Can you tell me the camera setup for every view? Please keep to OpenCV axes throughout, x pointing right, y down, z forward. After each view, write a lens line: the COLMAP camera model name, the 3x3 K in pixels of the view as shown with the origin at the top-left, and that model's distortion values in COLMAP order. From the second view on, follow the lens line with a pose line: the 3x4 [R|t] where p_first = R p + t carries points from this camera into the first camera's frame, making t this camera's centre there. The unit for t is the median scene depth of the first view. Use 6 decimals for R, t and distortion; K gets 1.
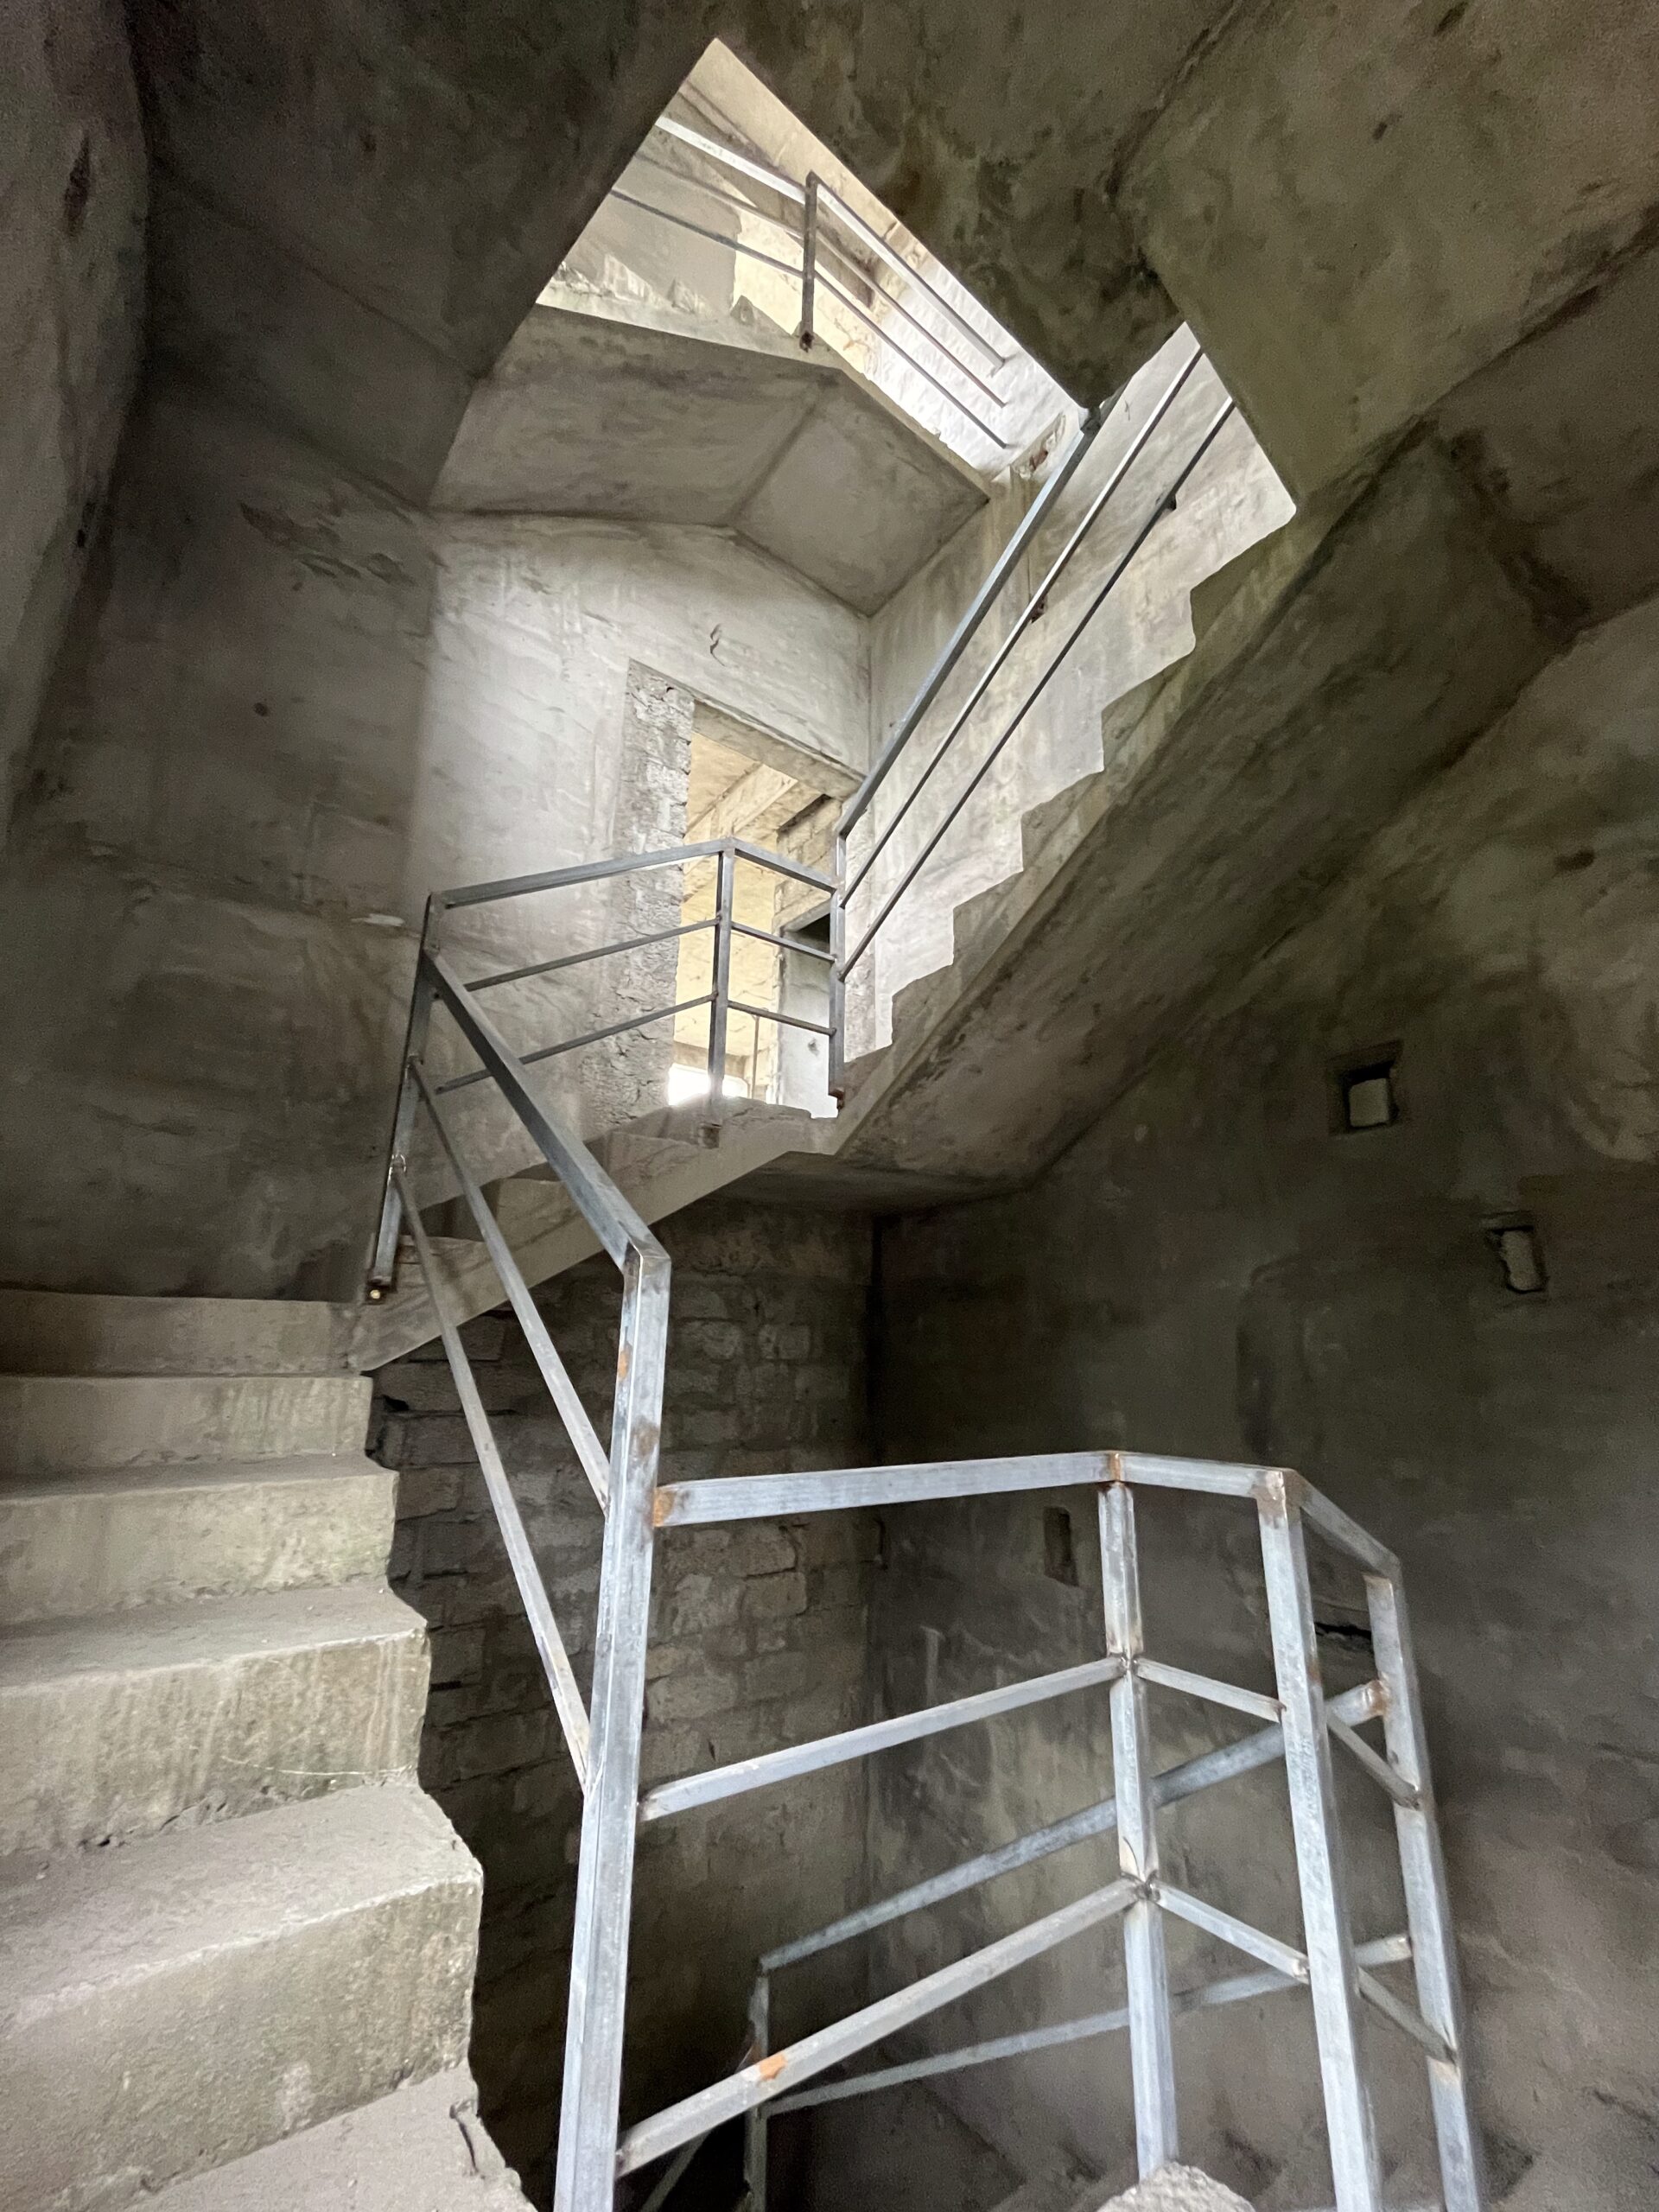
lens RADIAL K [[908.2, 0, 823.3], [0, 908.2, 1100.7], [0, 0, 1]] dist [-0.003770, -0.000083]
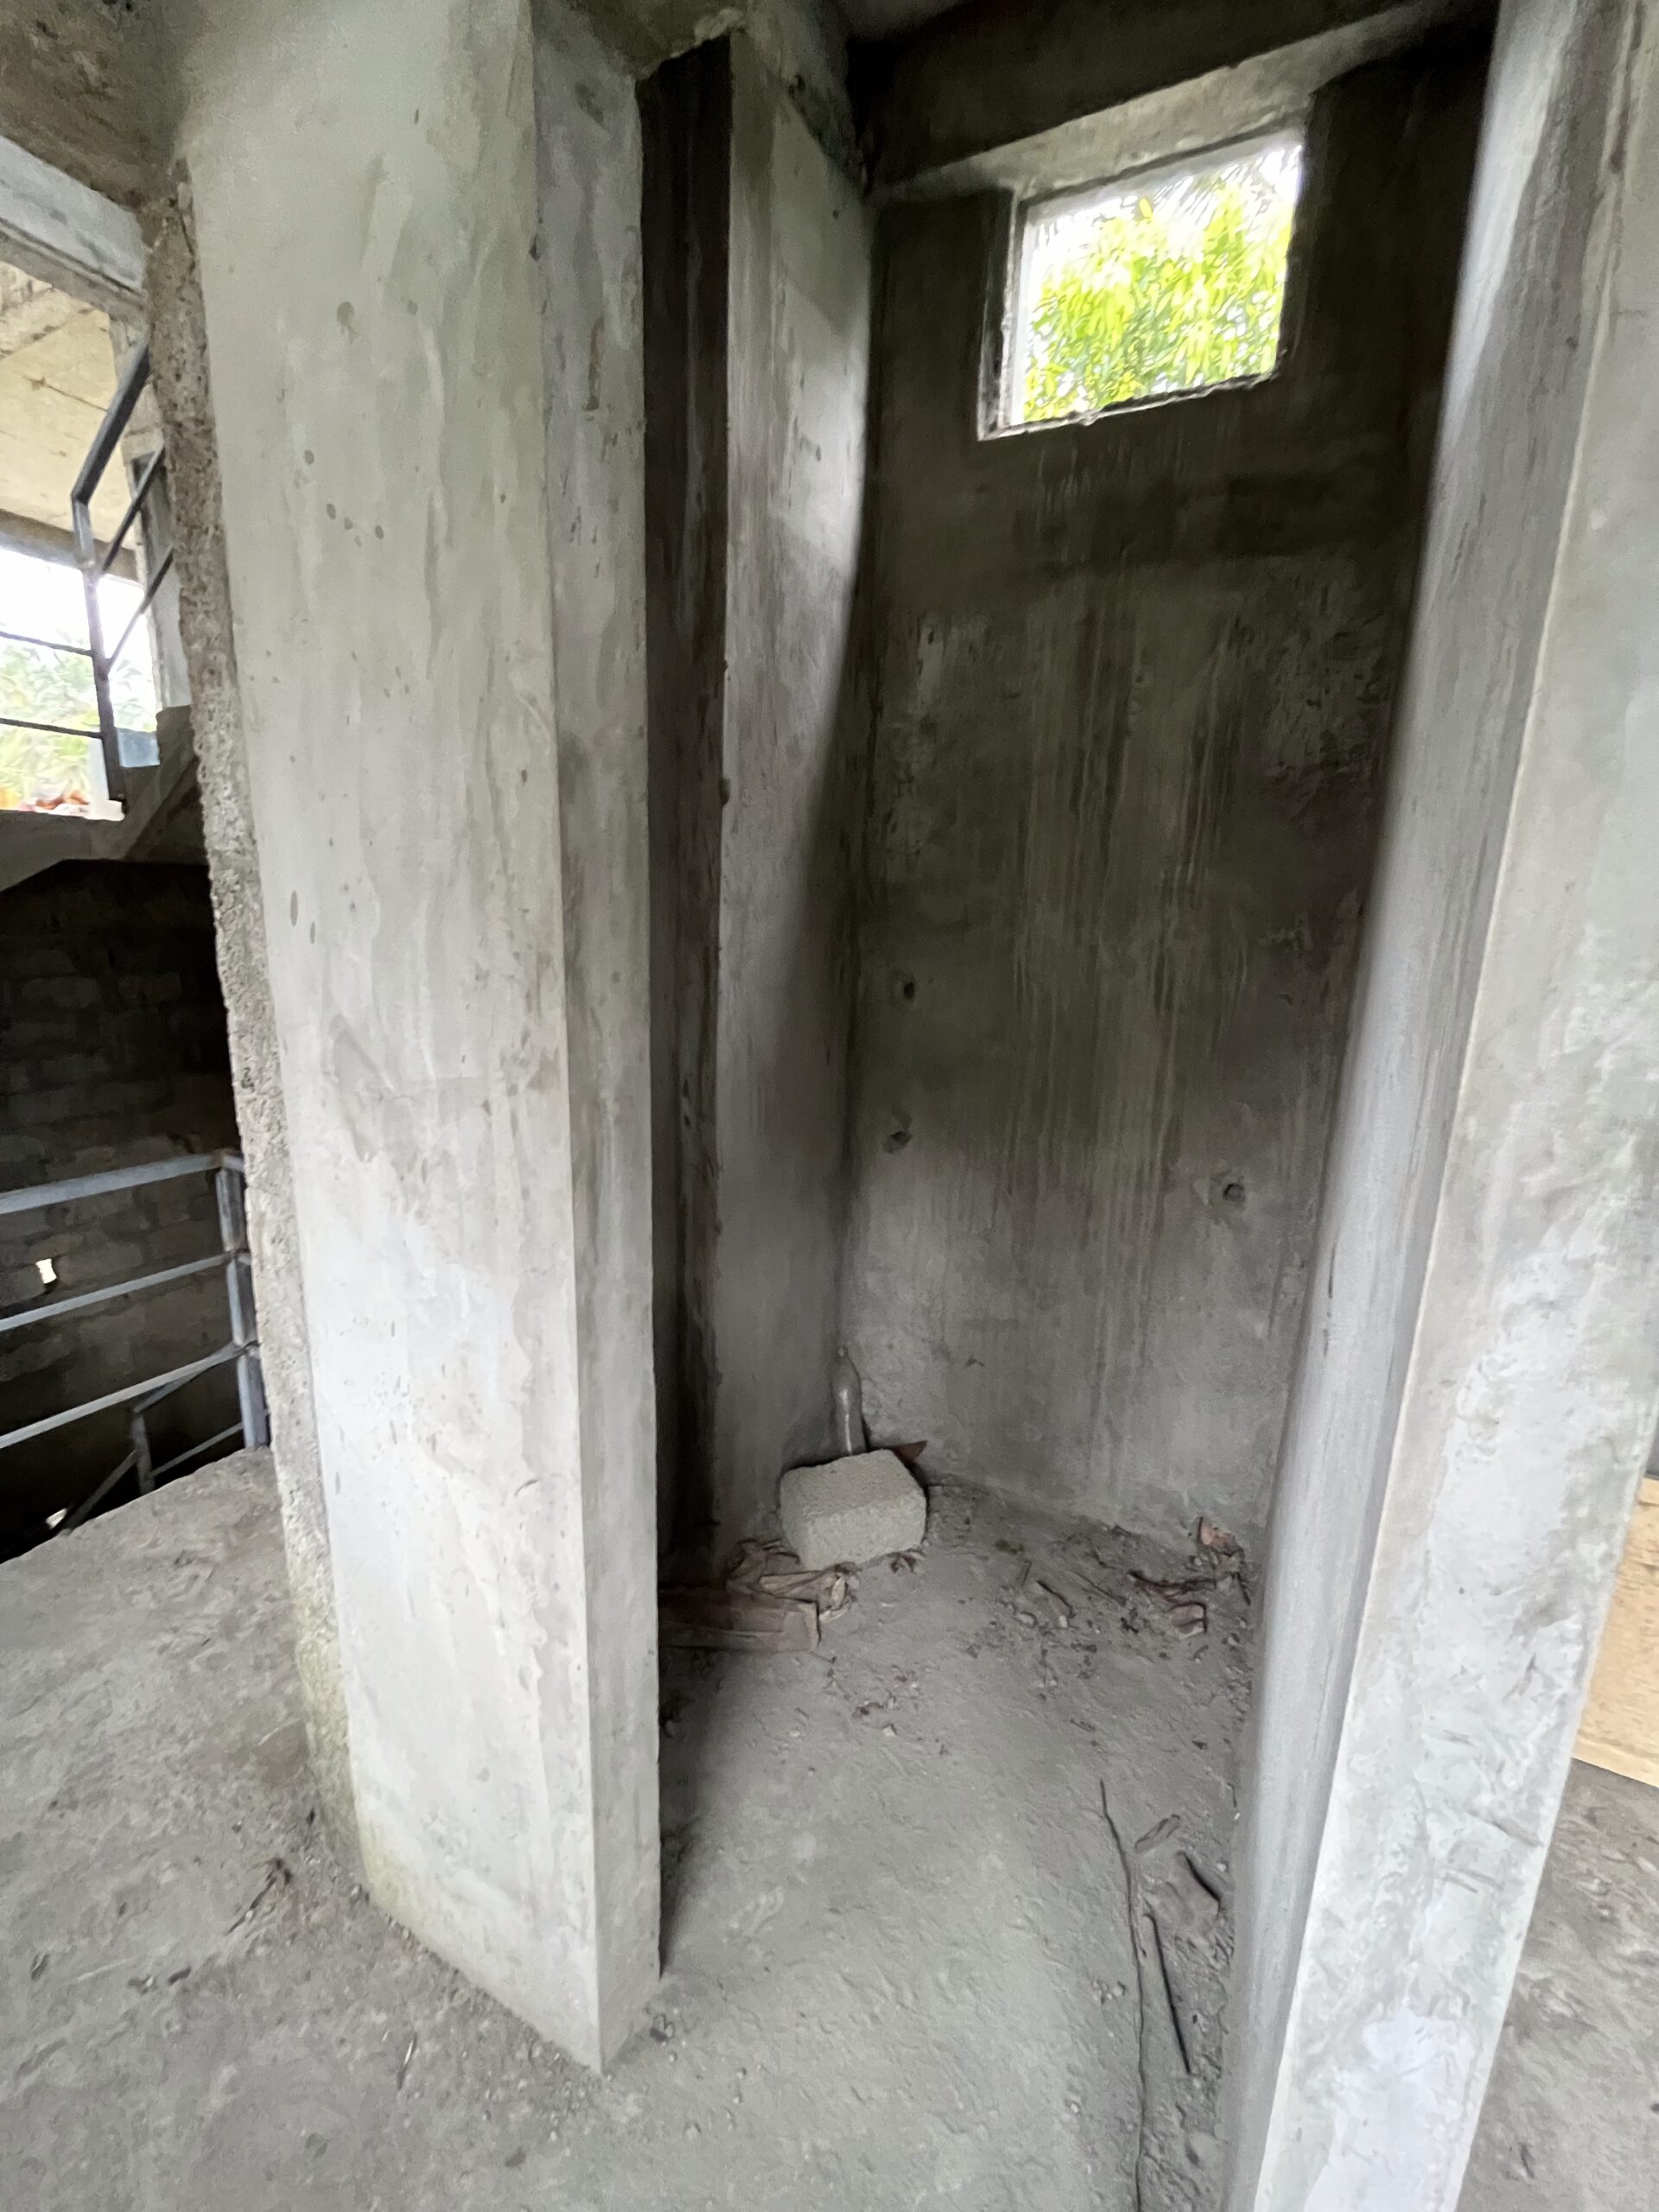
lens RADIAL K [[908.2, 0, 827.2], [0, 908.2, 1110.9], [0, 0, 1]] dist [-0.003770, -0.000083]
pose [[0.906160, -0.068771, 0.417305, 0.302096], [-0.141433, 0.880612, 0.452238, -0.284460], [-0.398585, -0.468821, 0.788249, -0.351992]]
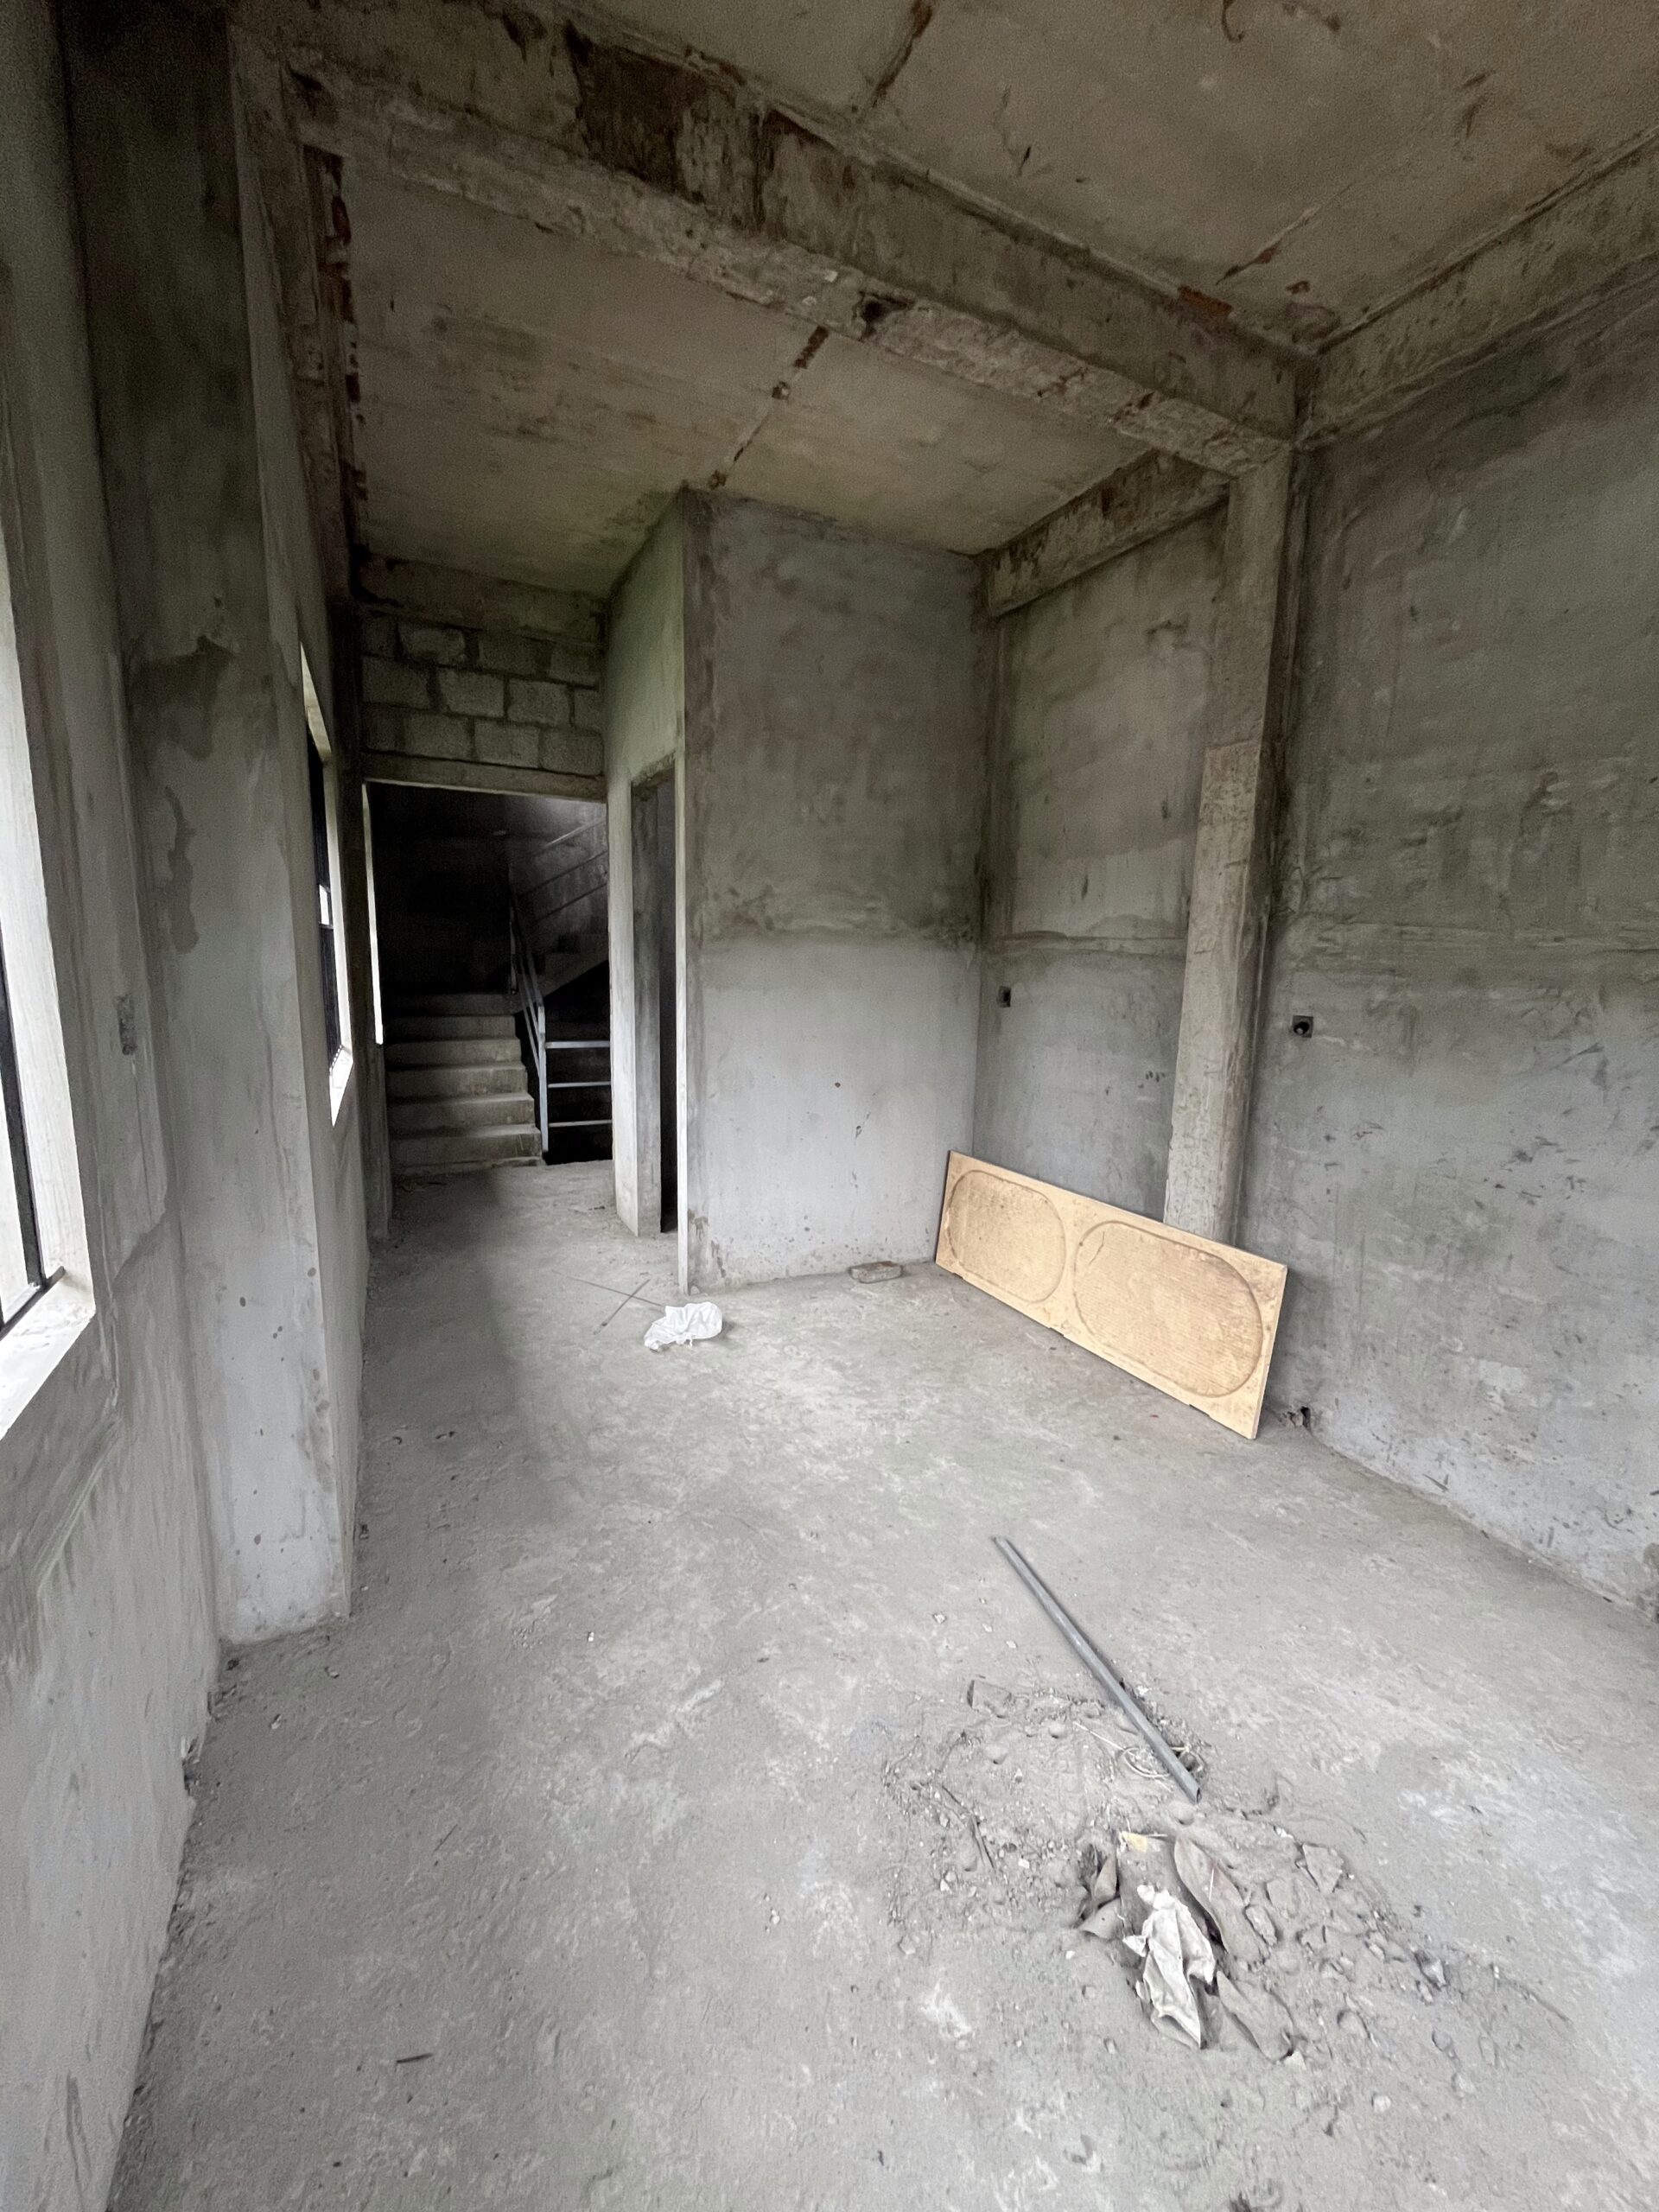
lens RADIAL K [[908.2, 0, 836.6], [0, 908.2, 1102.6], [0, 0, 1]] dist [-0.003770, -0.000083]
pose [[0.982096, 0.045605, -0.182777, 0.931736], [0.037433, 0.903661, 0.426609, -0.571238], [0.184624, -0.425812, 0.885775, -1.378901]]
